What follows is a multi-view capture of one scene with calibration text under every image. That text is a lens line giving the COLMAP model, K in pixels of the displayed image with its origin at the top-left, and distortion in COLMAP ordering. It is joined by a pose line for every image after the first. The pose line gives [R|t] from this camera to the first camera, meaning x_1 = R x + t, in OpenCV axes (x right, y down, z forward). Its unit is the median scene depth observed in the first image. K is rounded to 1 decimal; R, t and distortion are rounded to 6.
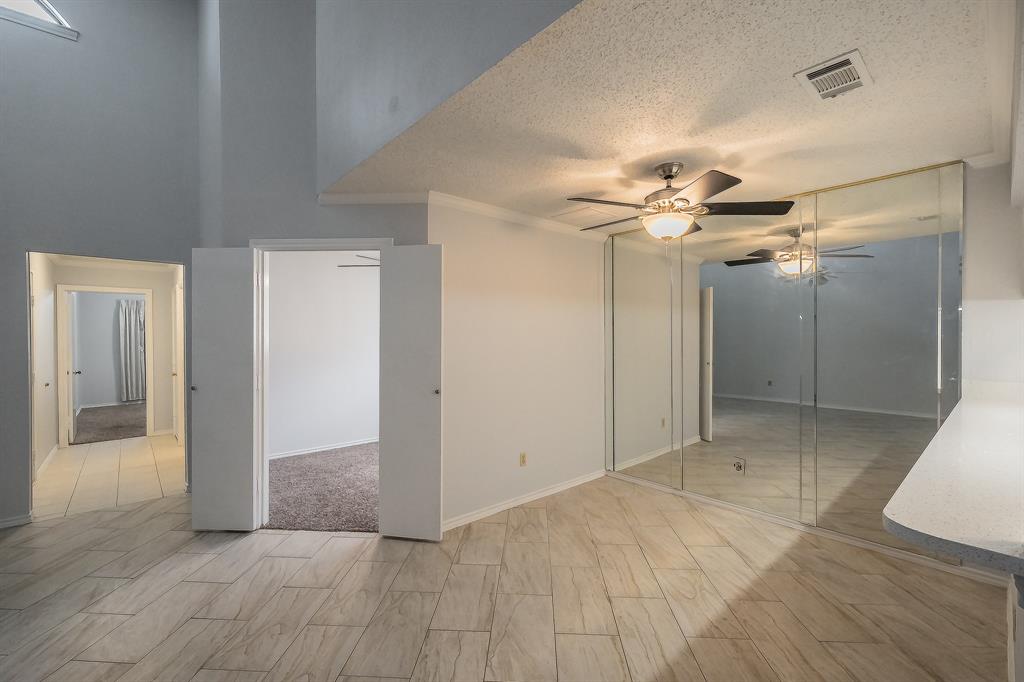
lens RADIAL K [[435.4, 0, 511.8], [0, 435.4, 339.6], [0, 0, 1]] dist [0.000813, -0.000018]
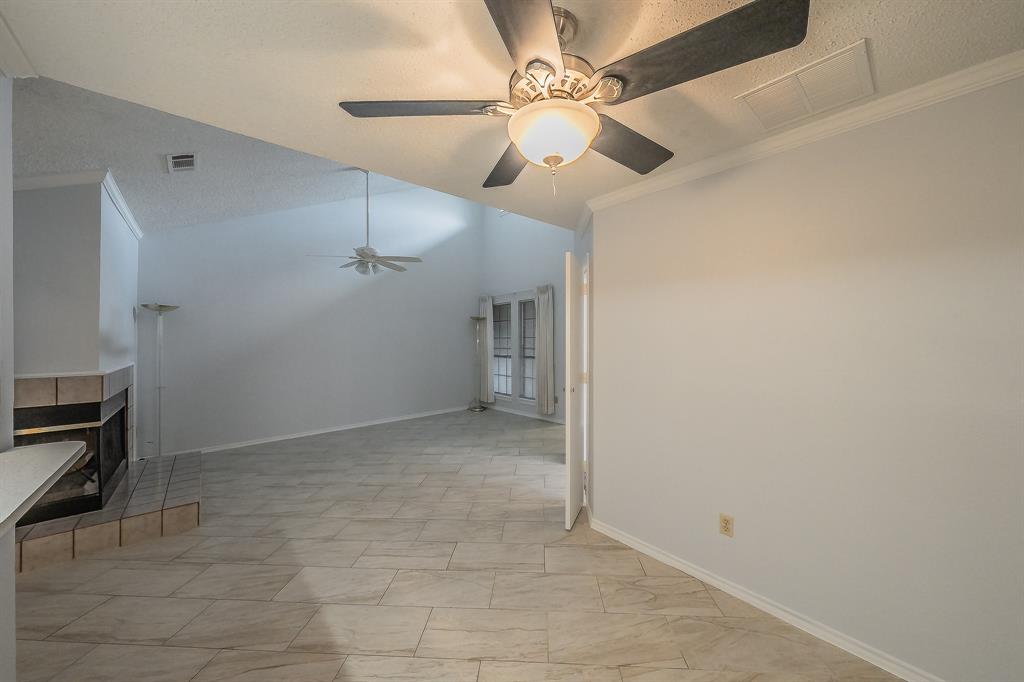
lens RADIAL K [[368.0, 0, 519.3], [0, 368.0, 336.6], [0, 0, 1]] dist [0.000116, 0.000033]
pose [[-0.006418, 0.005566, -0.999964, 0.690720], [-0.000978, 0.999984, 0.005573, -0.014957], [0.999979, 0.001013, -0.006412, 0.818926]]
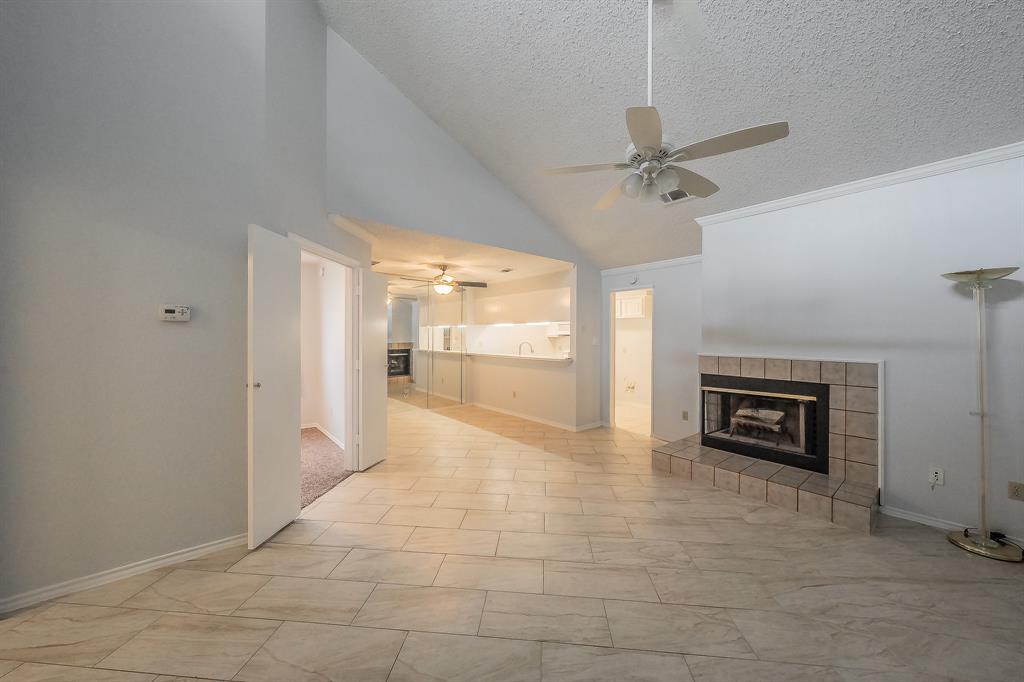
lens RADIAL K [[354.4, 0, 512.0], [0, 354.4, 341.0], [0, 0, 1]] dist [-0.000161, 0.000076]
pose [[0.036051, -0.006160, 0.999331, -1.411338], [0.003121, 0.999977, 0.006052, 0.018701], [-0.999345, 0.002901, 0.036070, 0.459131]]
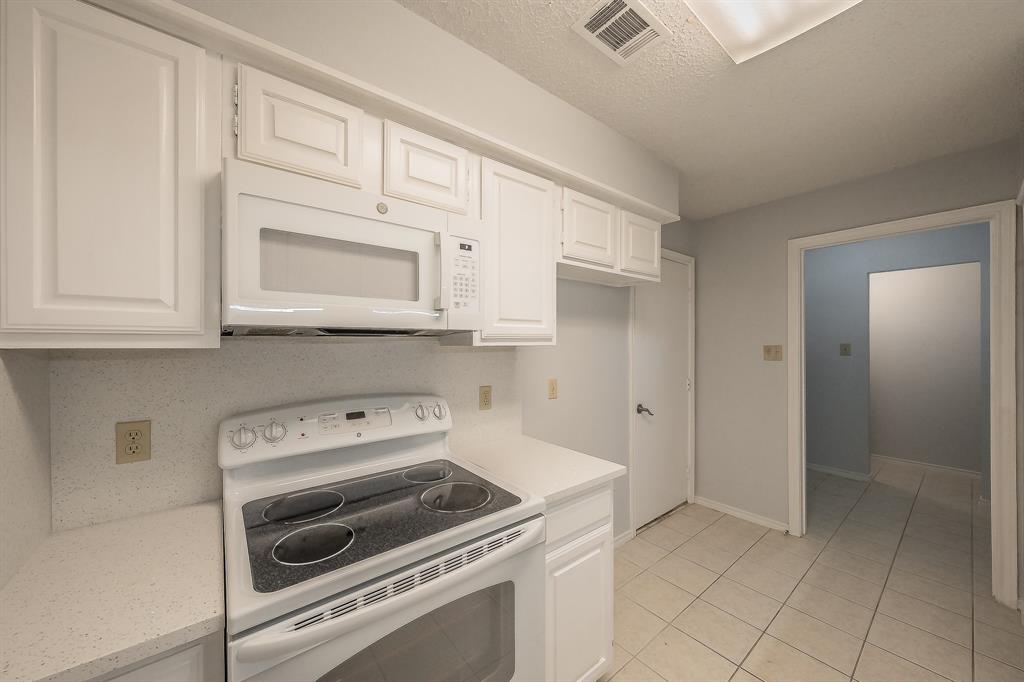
lens RADIAL K [[368.2, 0, 504.8], [0, 368.2, 341.5], [0, 0, 1]] dist [0.000413, 0.000189]
pose [[-0.998208, 0.007321, 0.059394, 0.976559], [0.007803, 0.999938, 0.007883, 0.001941], [-0.059333, 0.008332, -0.998203, 0.502843]]
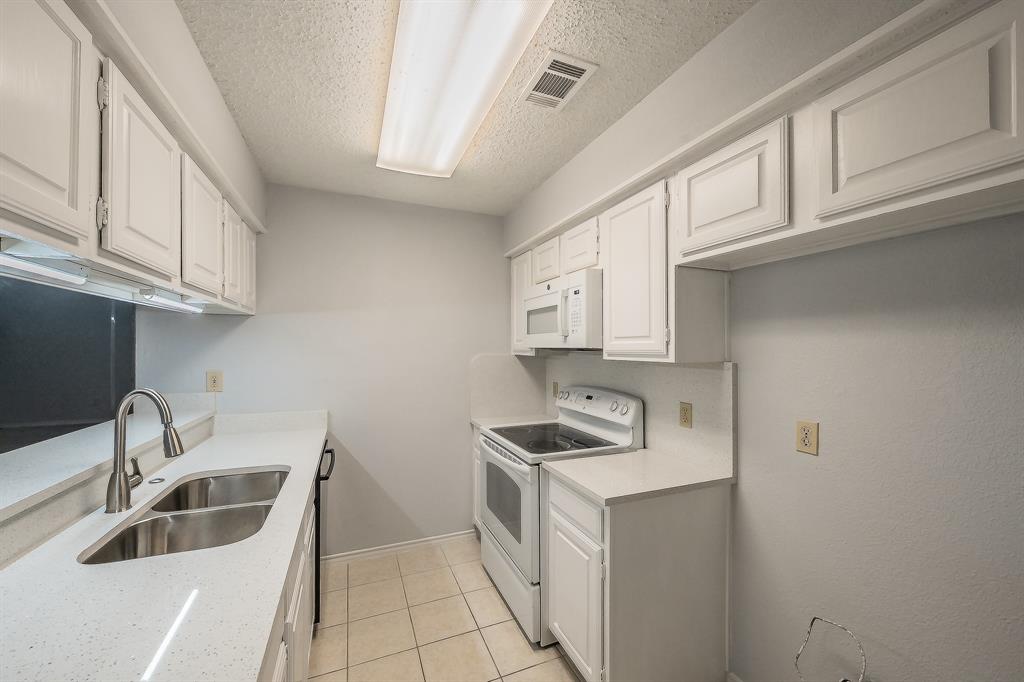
lens RADIAL K [[388.2, 0, 507.2], [0, 388.2, 346.9], [0, 0, 1]] dist [0.000739, 0.000051]
pose [[0.336367, 0.010535, 0.941672, 0.423788], [0.003480, 0.999917, -0.012430, -0.001998], [-0.941725, 0.007458, 0.336302, 0.009374]]
